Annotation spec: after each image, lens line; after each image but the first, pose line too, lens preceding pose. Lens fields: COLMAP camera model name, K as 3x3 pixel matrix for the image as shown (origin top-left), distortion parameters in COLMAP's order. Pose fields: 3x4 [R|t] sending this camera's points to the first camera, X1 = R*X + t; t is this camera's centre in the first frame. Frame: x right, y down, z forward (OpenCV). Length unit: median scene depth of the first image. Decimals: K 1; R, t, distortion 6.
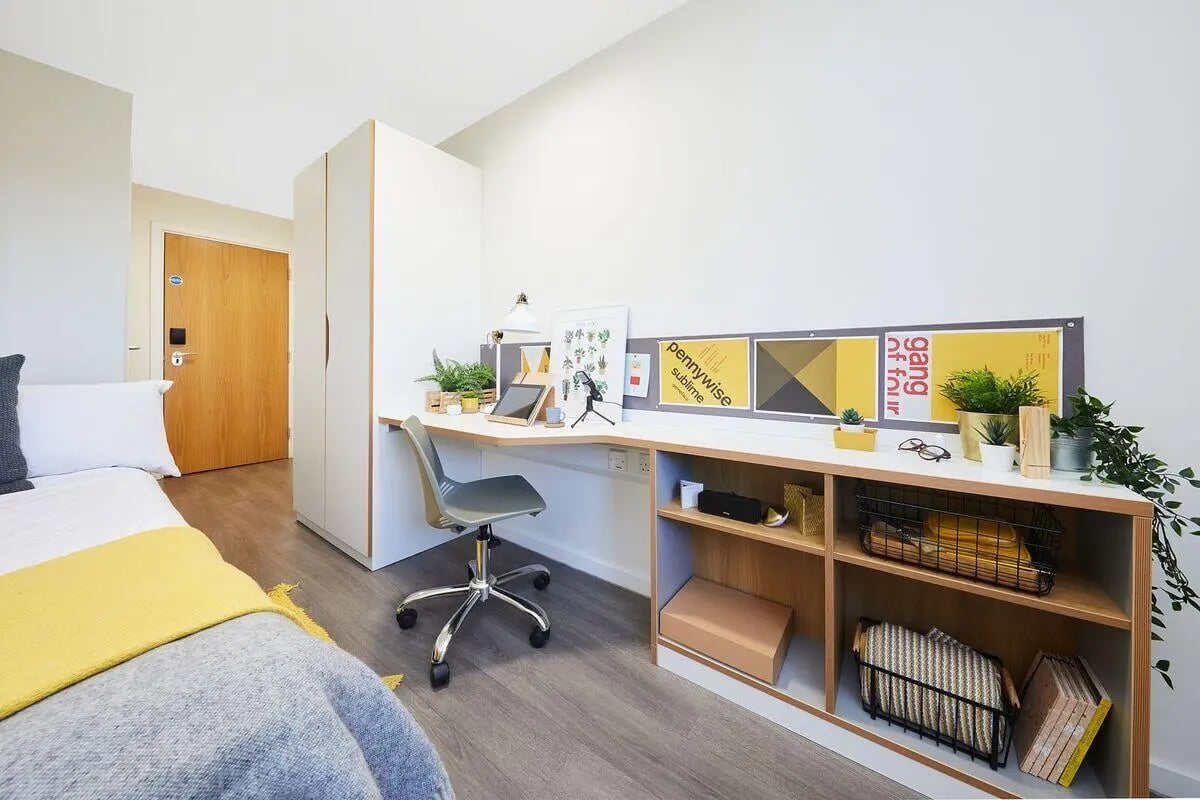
lens RADIAL K [[772.7, 0, 600.3], [0, 772.7, 396.1], [0, 0, 1]] dist [0.000179, 0.000639]
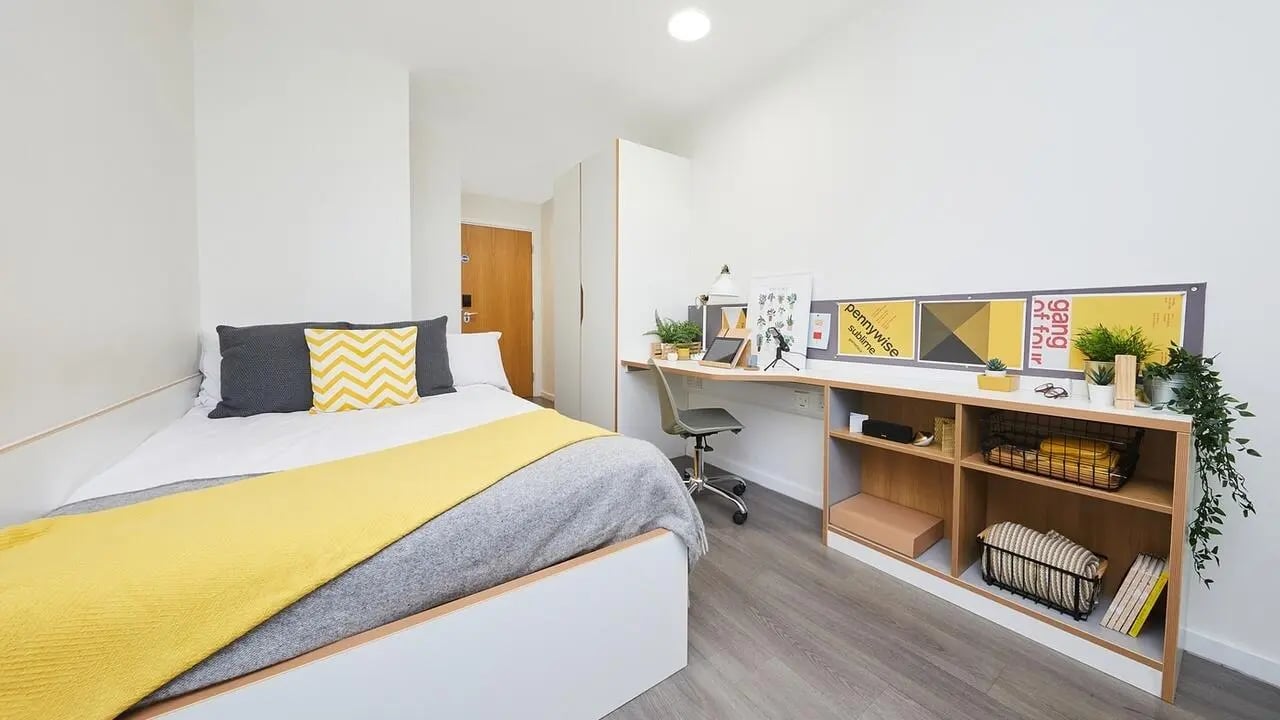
lens RADIAL K [[702.5, 0, 639.0], [0, 702.5, 376.5], [0, 0, 1]] dist [-0.005106, -0.001584]
pose [[0.978040, 0.017434, -0.207687, 0.001736], [-0.009888, 0.999255, 0.037316, 0.008351], [0.208183, -0.034443, 0.977483, -0.198789]]
